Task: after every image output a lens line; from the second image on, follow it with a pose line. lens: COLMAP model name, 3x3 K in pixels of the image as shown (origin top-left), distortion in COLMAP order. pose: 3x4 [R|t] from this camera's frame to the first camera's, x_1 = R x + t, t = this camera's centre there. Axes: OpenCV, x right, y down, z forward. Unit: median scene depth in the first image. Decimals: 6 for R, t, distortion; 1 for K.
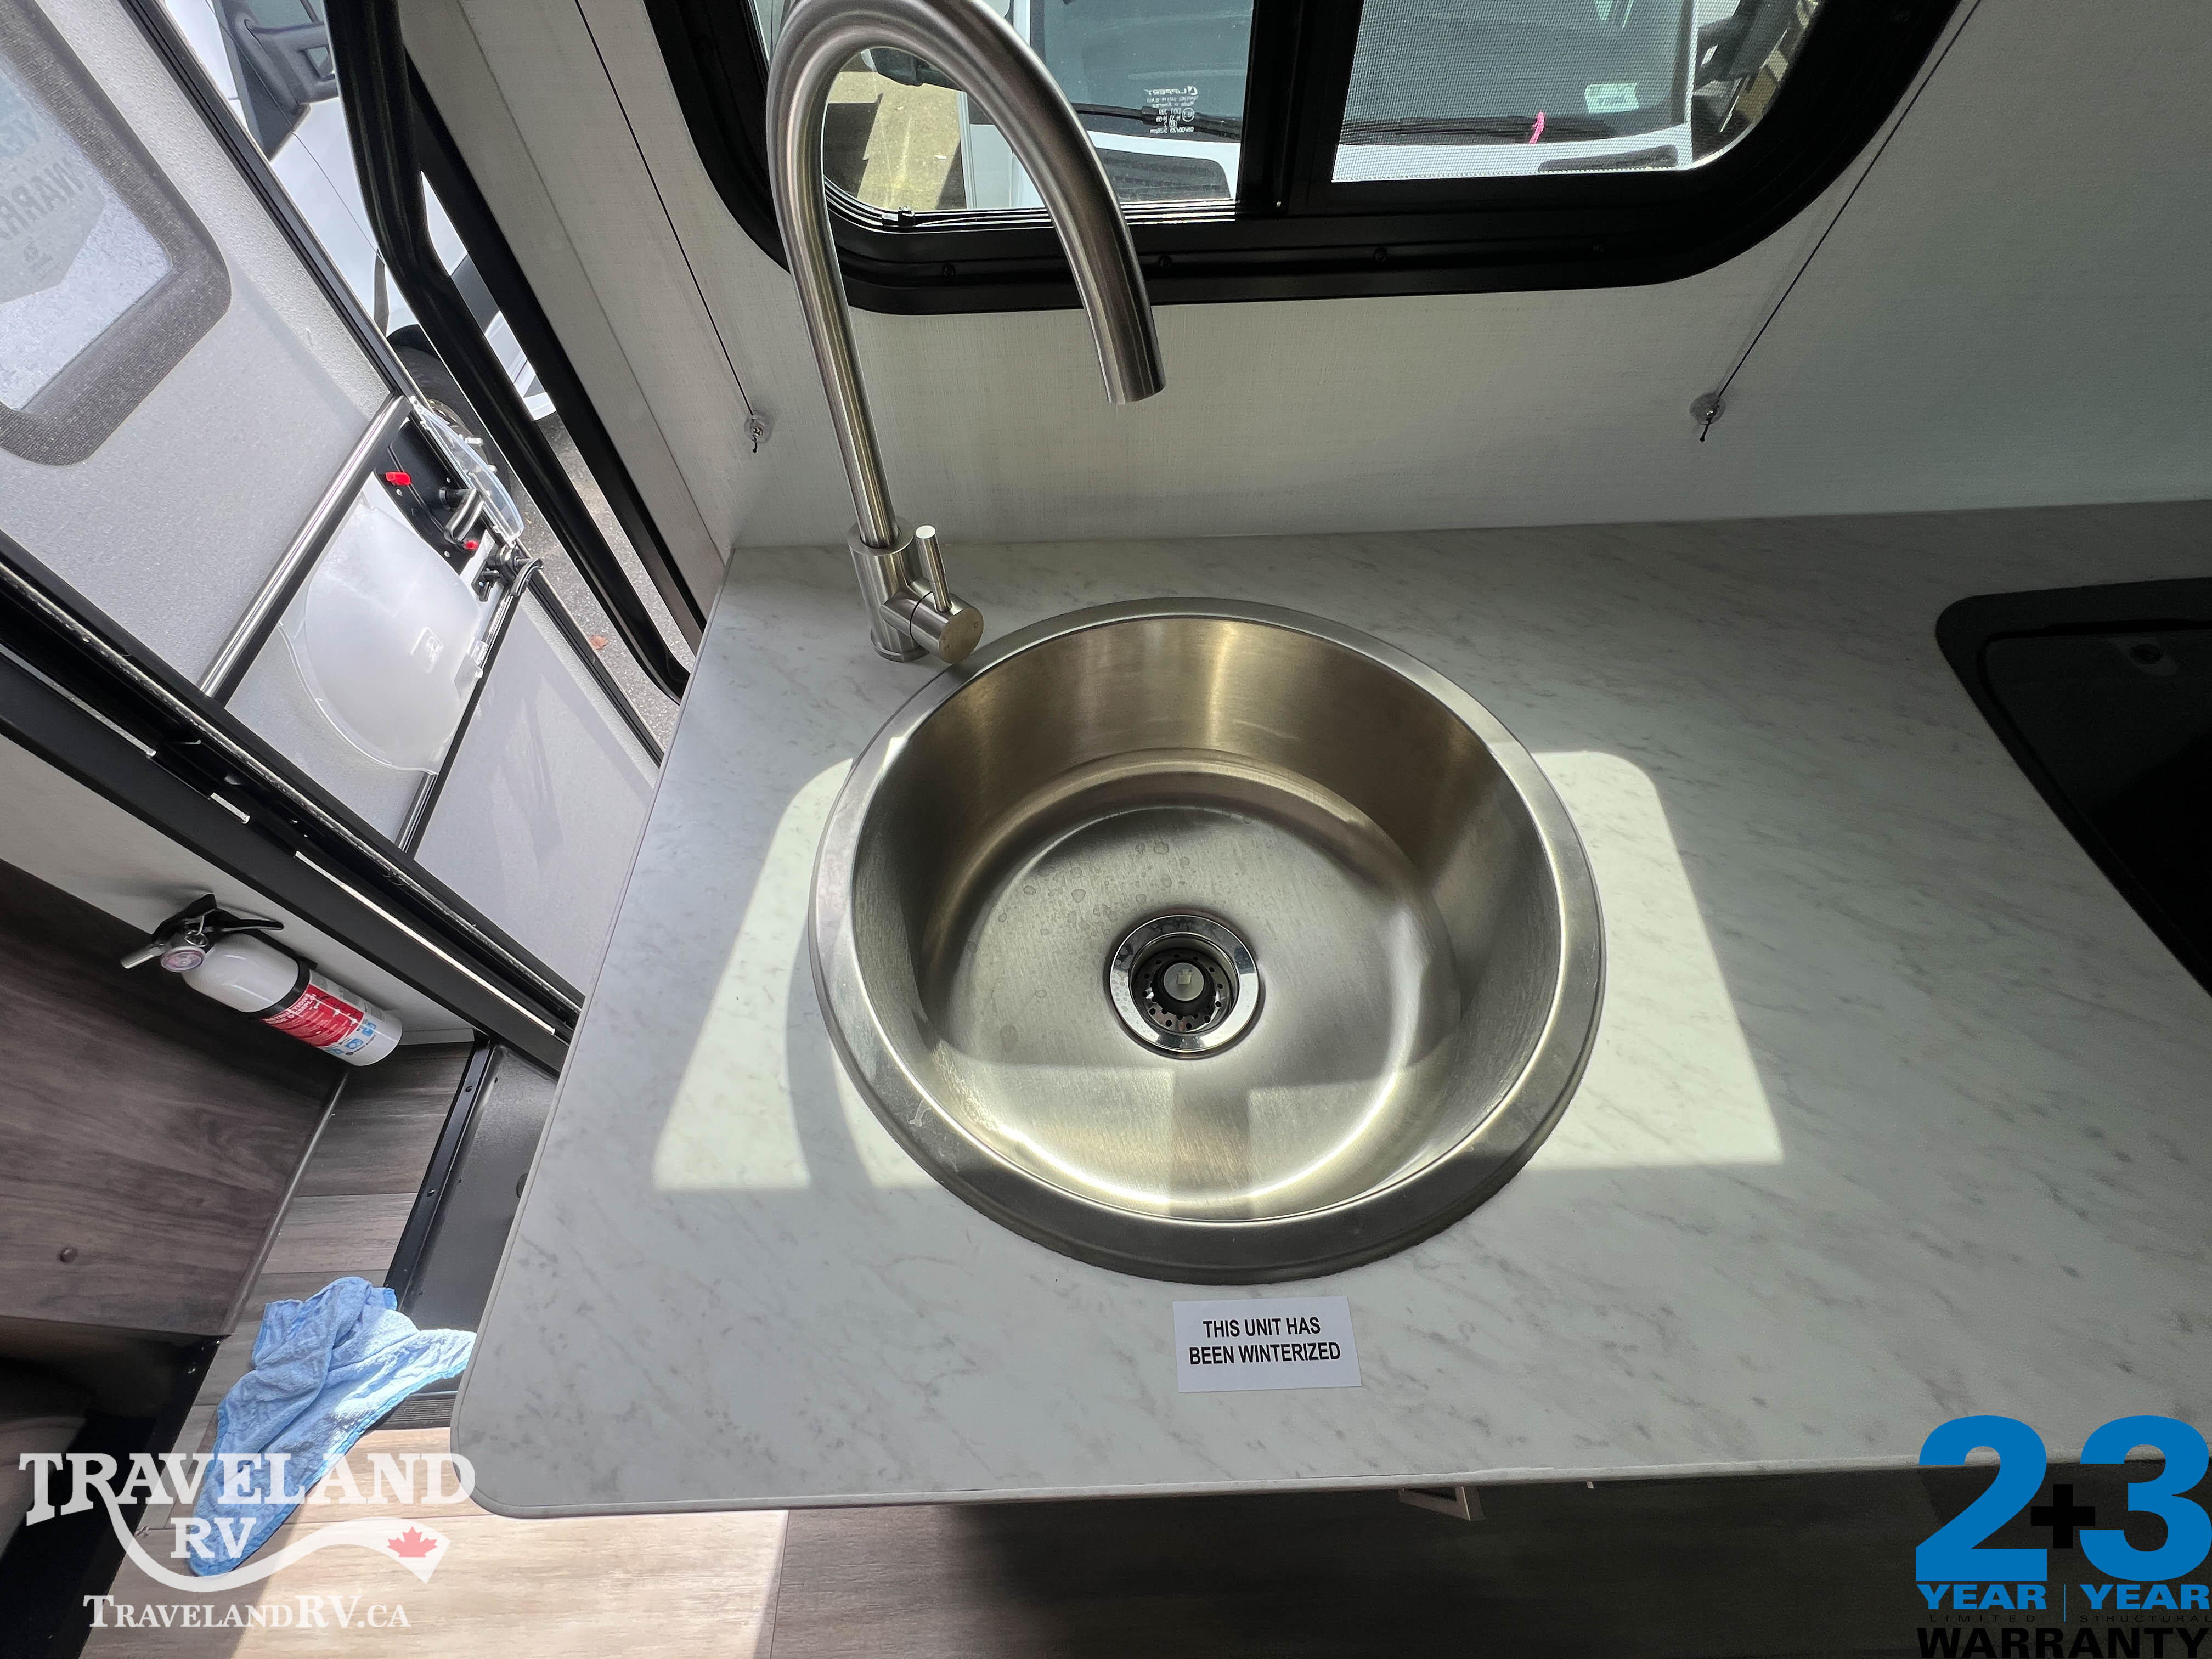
lens RADIAL K [[882.8, 0, 1103.5], [0, 882.8, 827.7], [0, 0, 1]] dist [-0.002693, 0.000253]
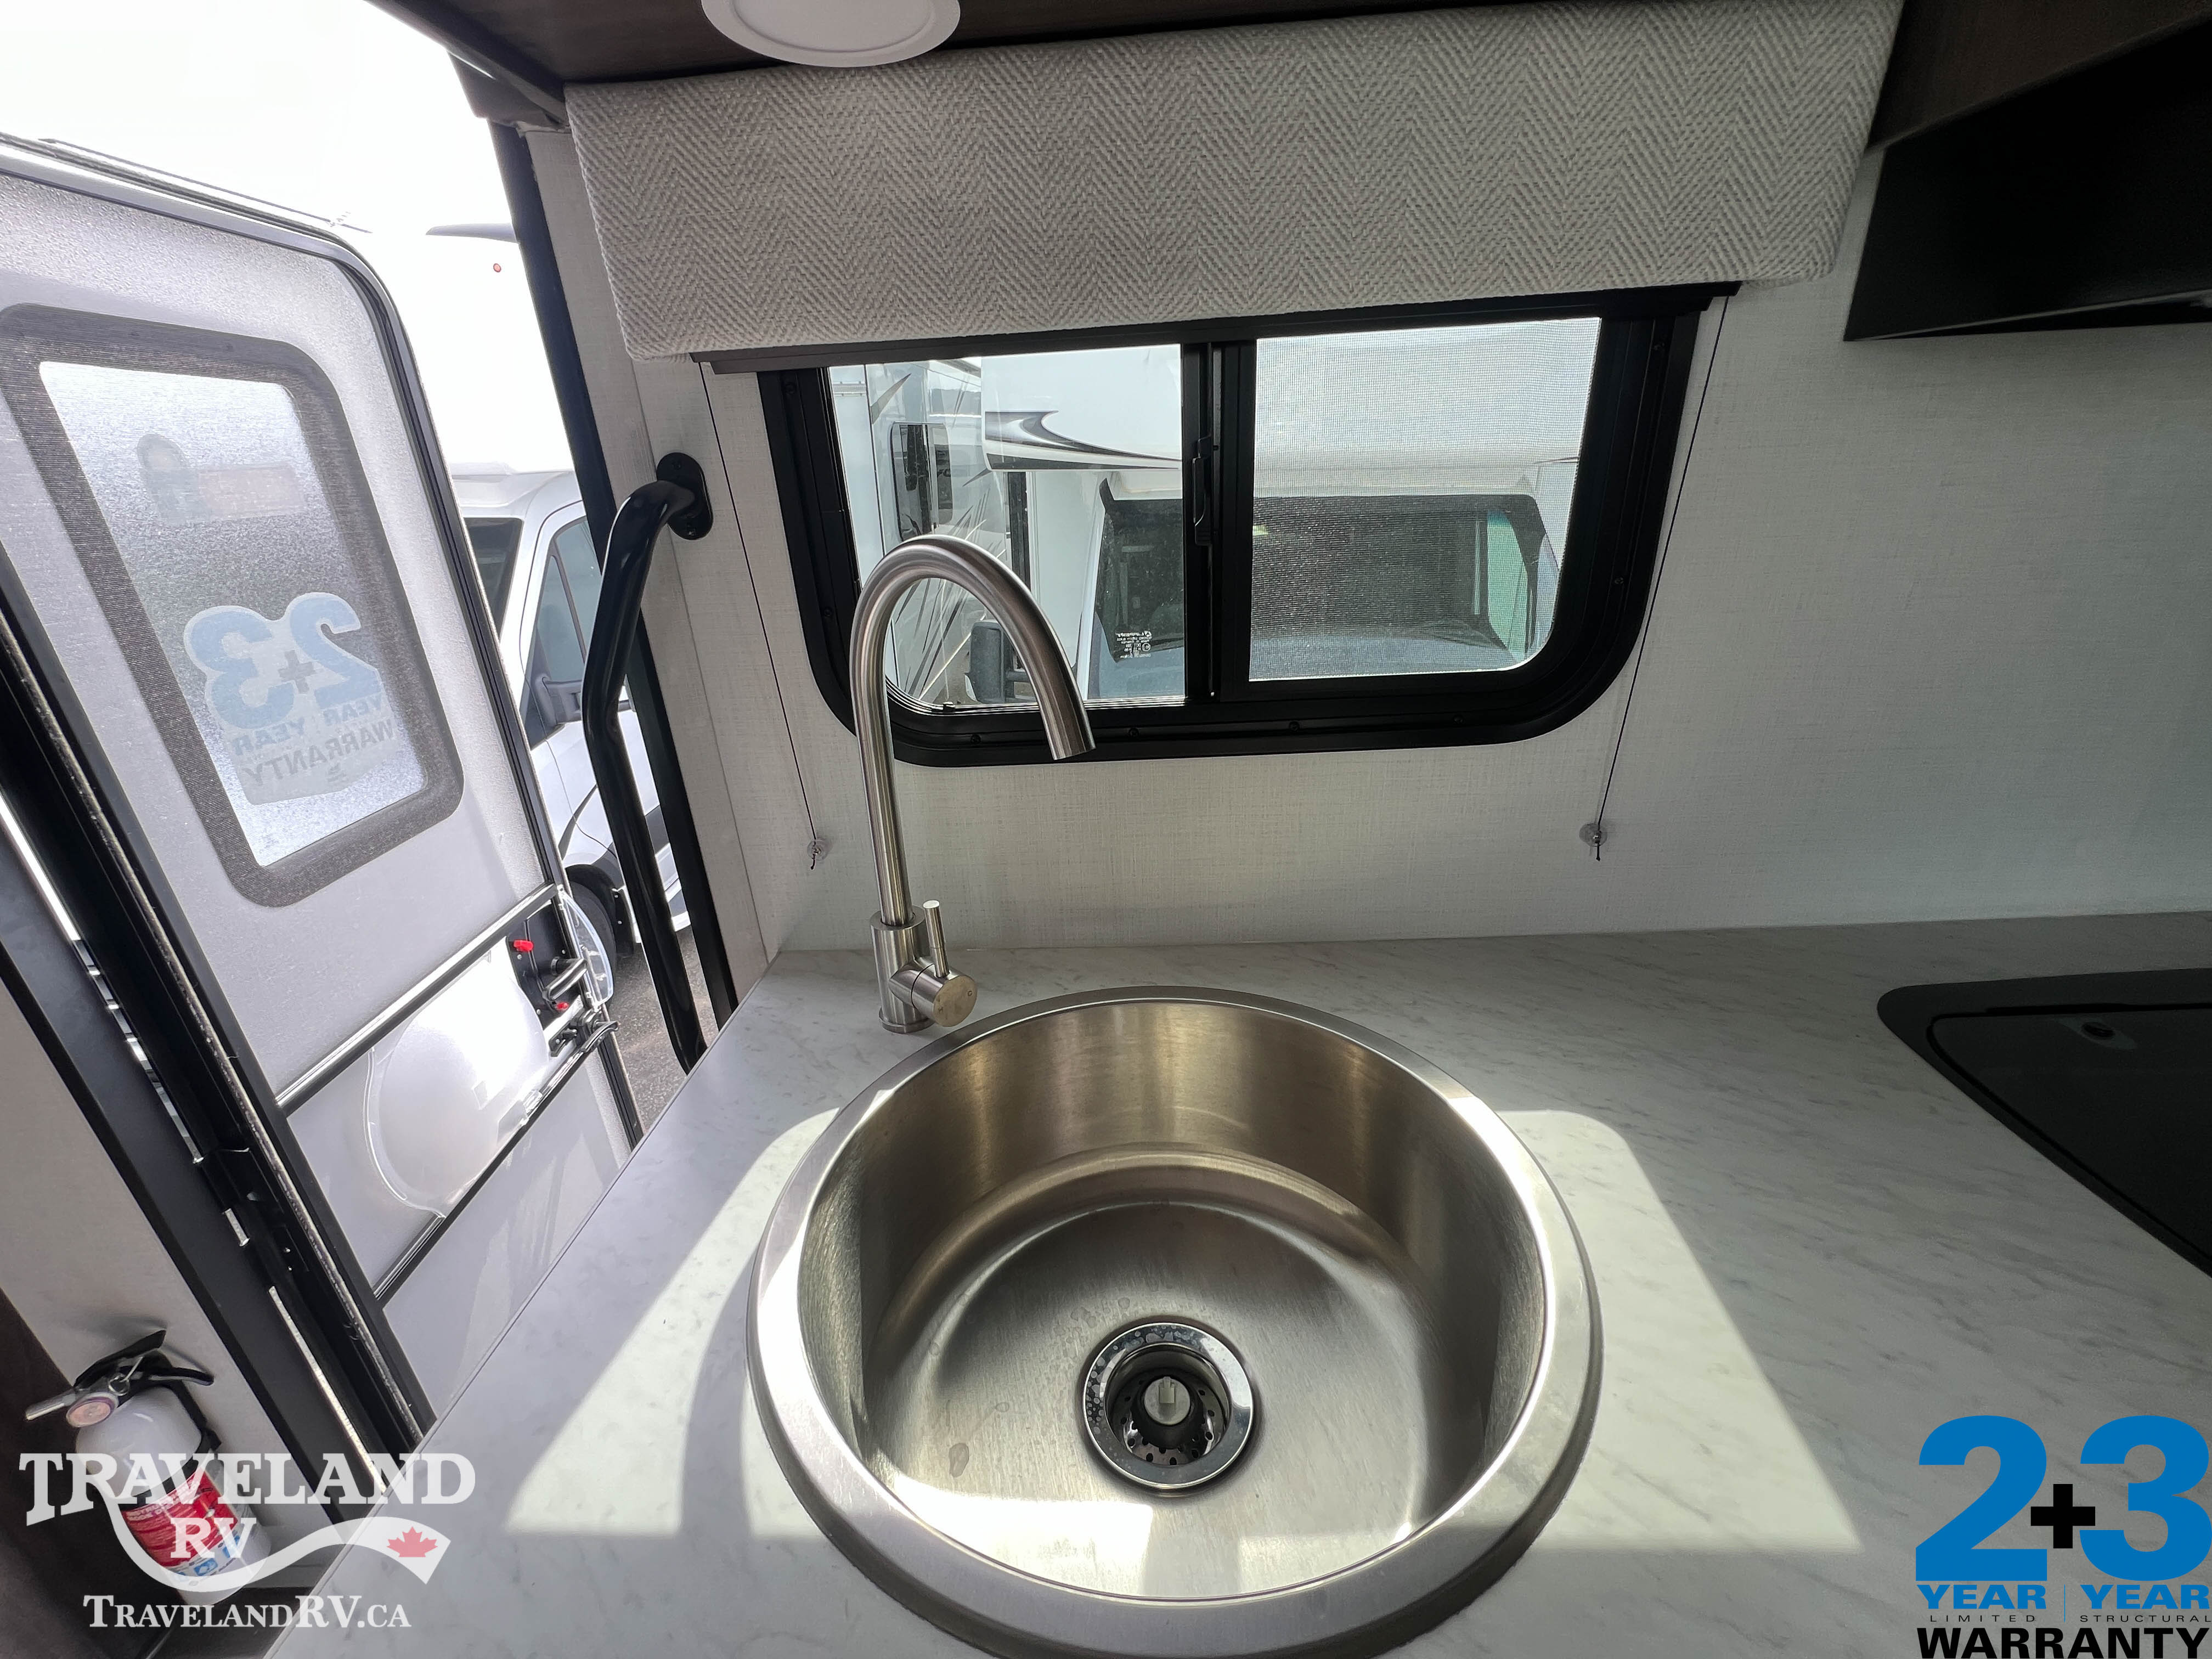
lens RADIAL K [[882.8, 0, 1103.5], [0, 882.8, 827.7], [0, 0, 1]] dist [-0.002693, 0.000253]
pose [[0.998057, -0.006569, -0.061959, 0.084975], [-0.028704, 0.834131, -0.550819, 0.182439], [0.055300, 0.551527, 0.832322, -0.042359]]
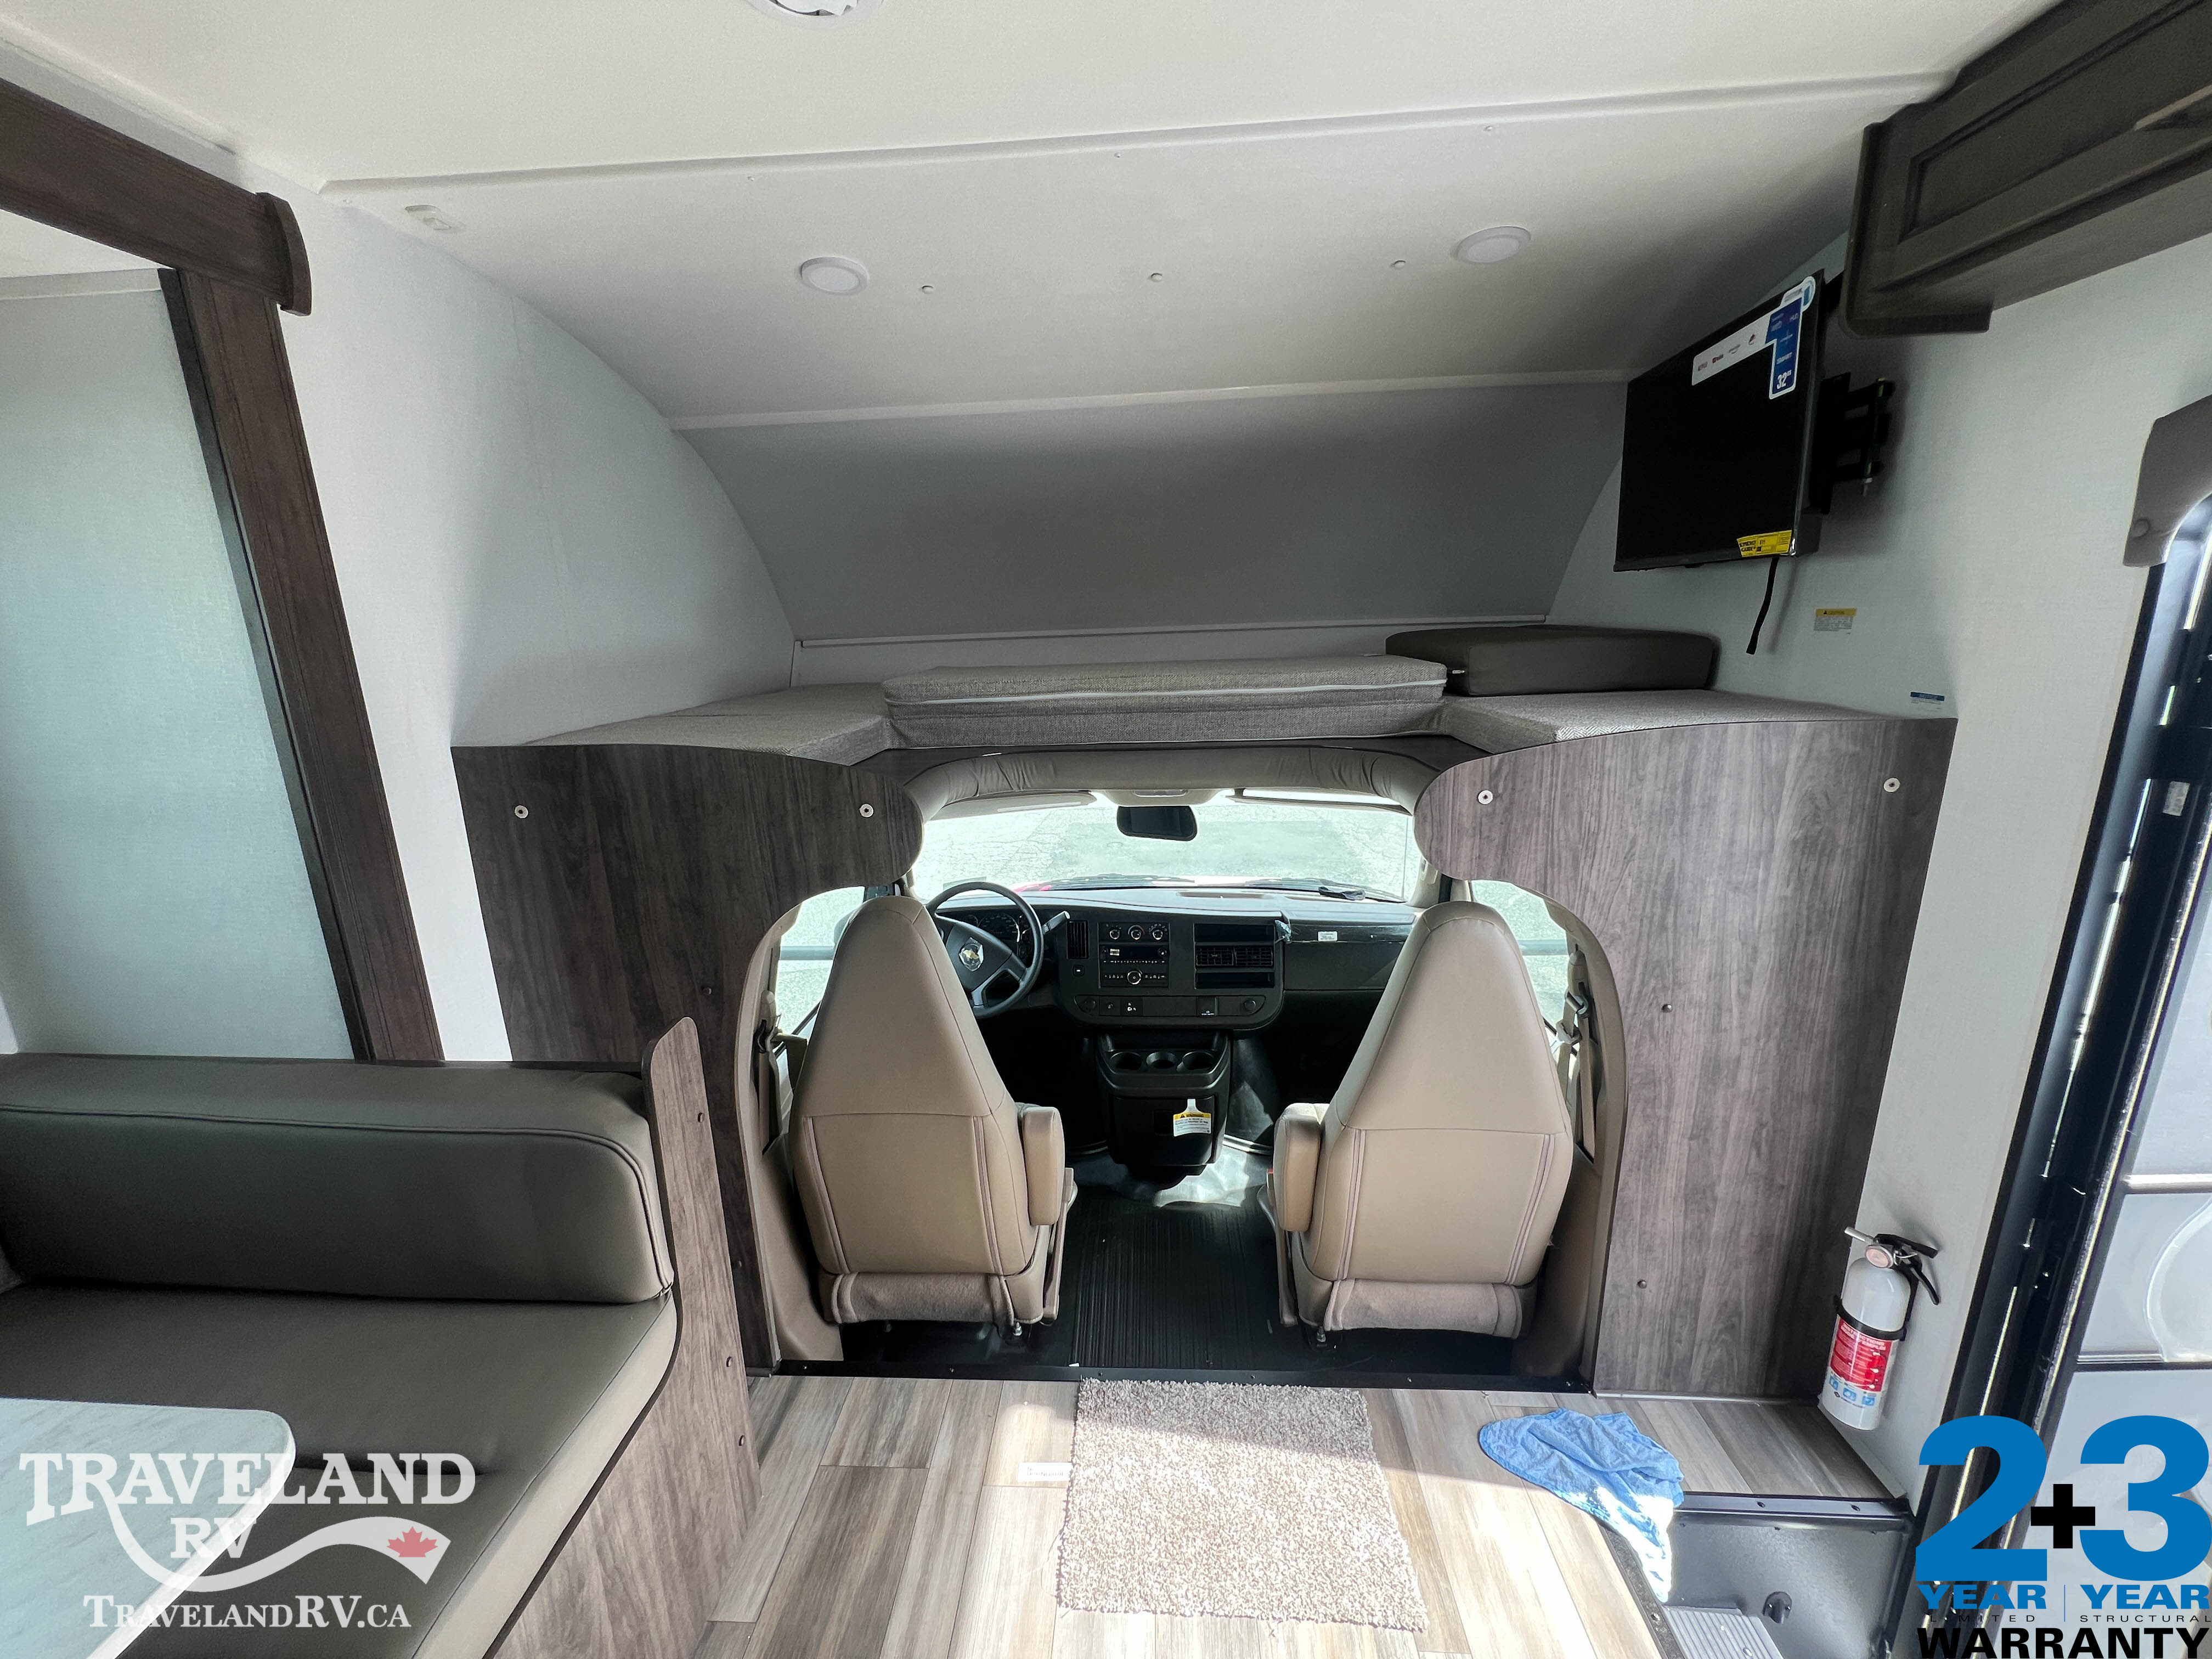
lens RADIAL K [[882.8, 0, 1103.5], [0, 882.8, 827.7], [0, 0, 1]] dist [-0.002693, 0.000253]
pose [[-0.092999, 0.256488, -0.962063, 0.384512], [-0.811039, 0.540975, 0.222626, 0.725760], [0.577553, 0.800974, 0.157712, -0.754199]]
